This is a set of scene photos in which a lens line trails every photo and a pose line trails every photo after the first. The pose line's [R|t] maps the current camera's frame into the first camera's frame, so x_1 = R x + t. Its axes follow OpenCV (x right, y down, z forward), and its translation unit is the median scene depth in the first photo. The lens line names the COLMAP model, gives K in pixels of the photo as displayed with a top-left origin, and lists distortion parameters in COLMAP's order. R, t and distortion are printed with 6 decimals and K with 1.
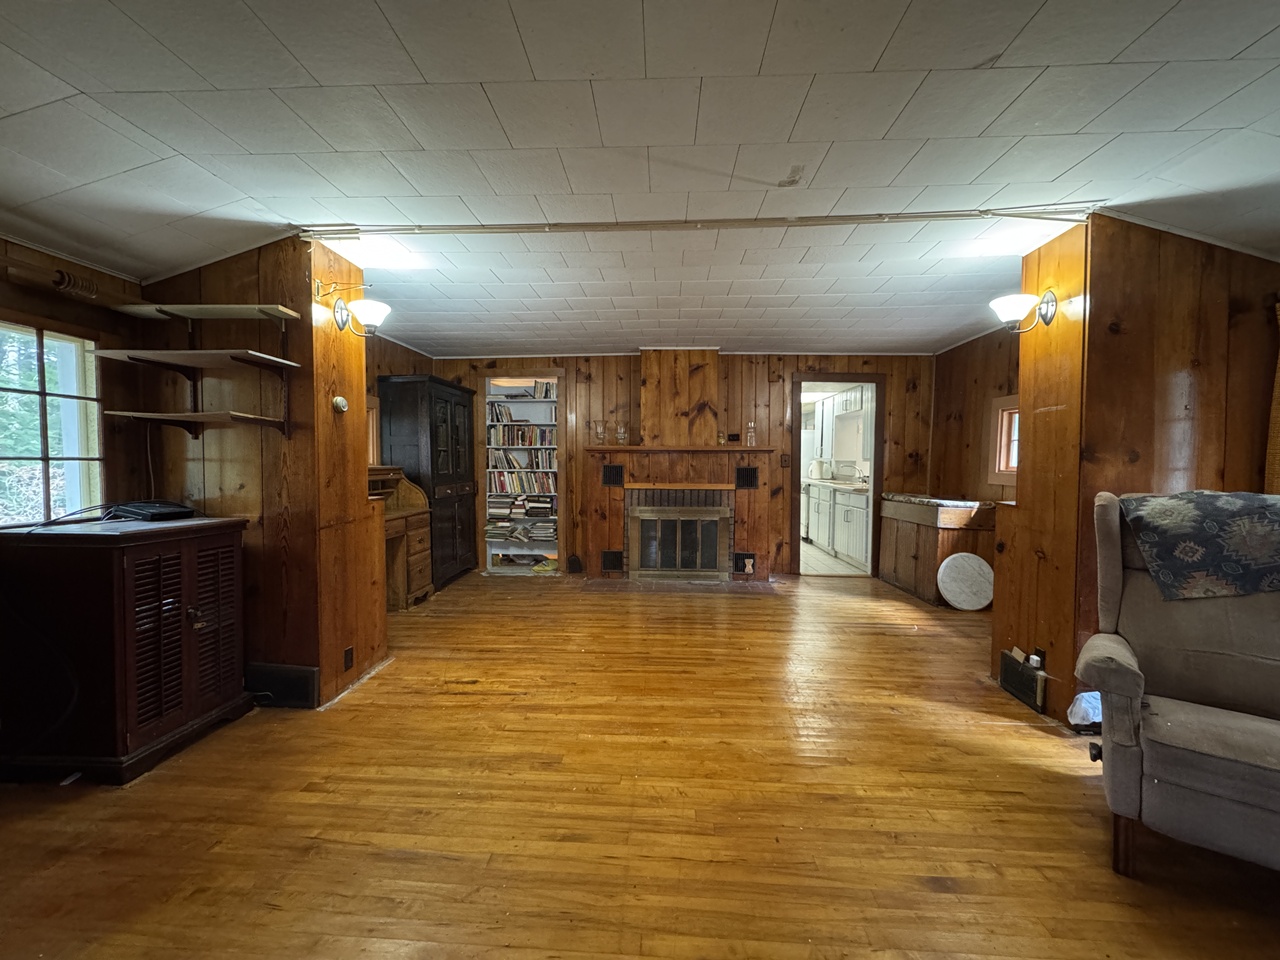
lens RADIAL K [[510.7, 0, 639.1], [0, 510.7, 479.3], [0, 0, 1]] dist [-0.002867, 0.000051]
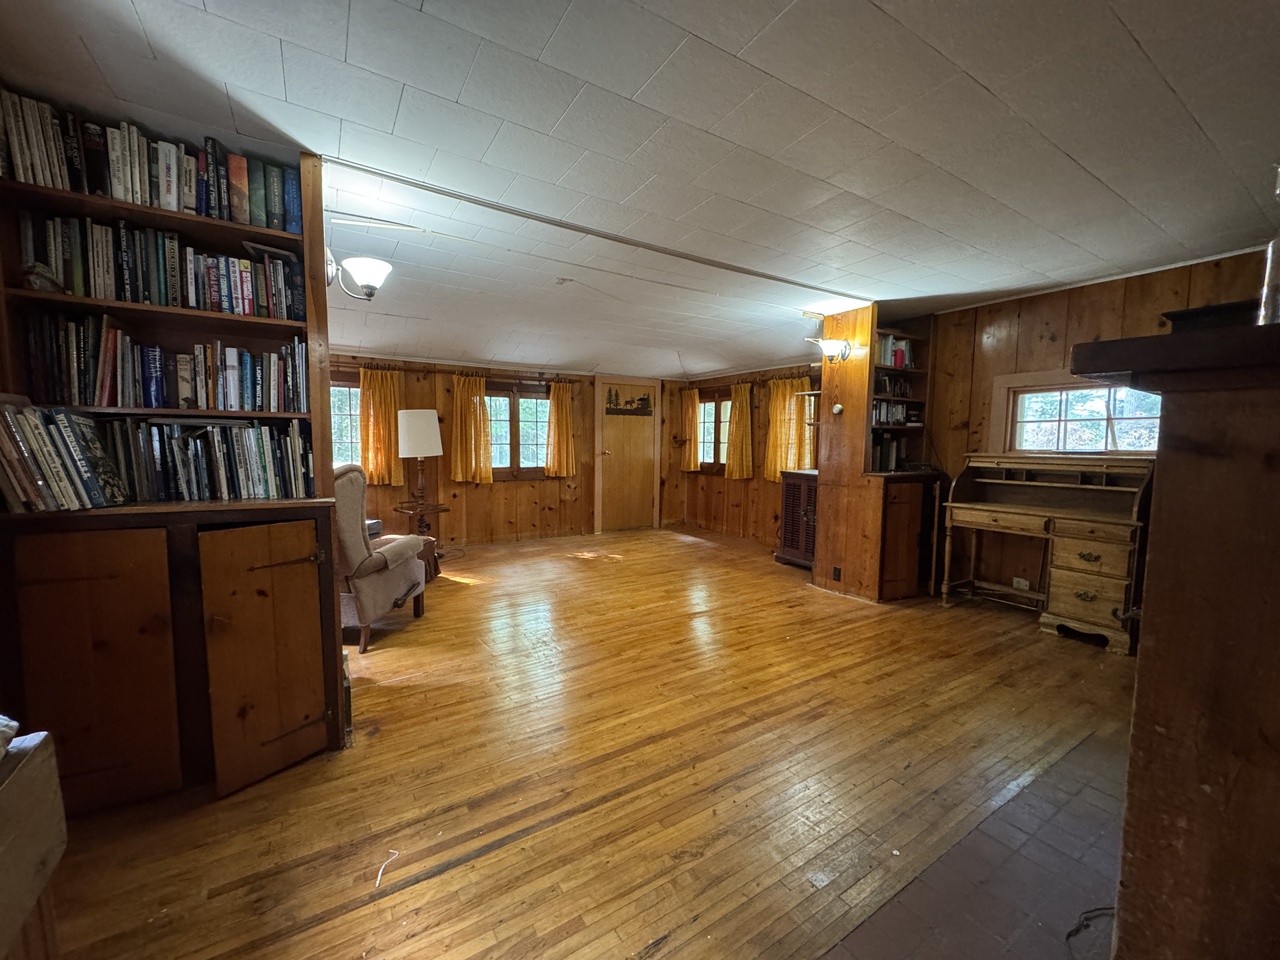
lens RADIAL K [[510.7, 0, 639.4], [0, 510.7, 479.2], [0, 0, 1]] dist [-0.002867, 0.000051]
pose [[-0.811941, 0.032172, -0.582853, 0.695914], [-0.034049, 0.994170, 0.102307, -0.060369], [0.582746, 0.102913, -0.806112, 1.615230]]
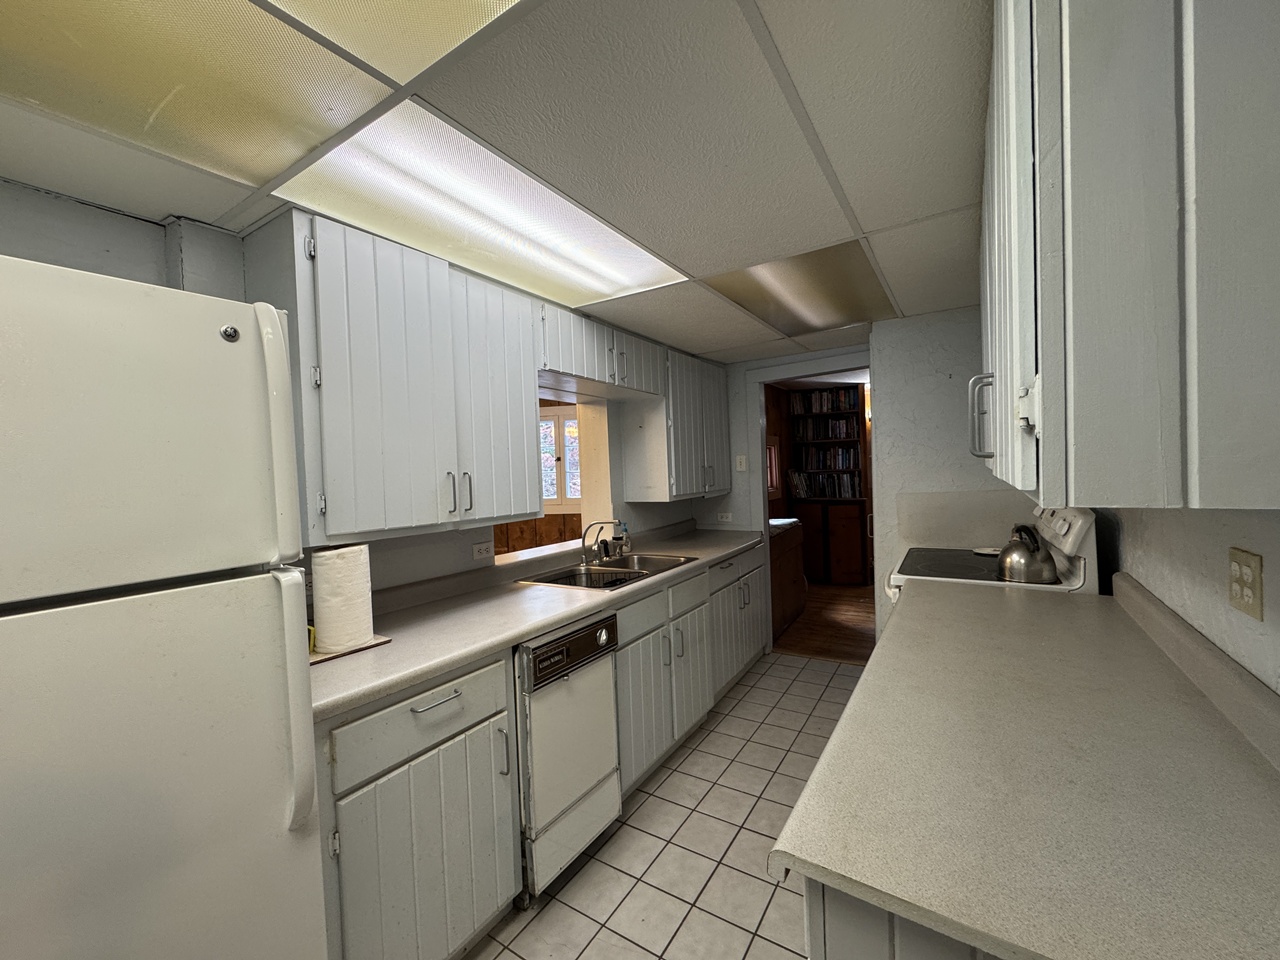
lens RADIAL K [[510.7, 0, 643.3], [0, 510.7, 484.8], [0, 0, 1]] dist [-0.002867, 0.000051]
pose [[-0.875348, 0.016793, 0.483201, 0.449270], [0.049988, 0.997184, 0.055901, -0.149945], [-0.480902, 0.073087, -0.873723, 2.882660]]
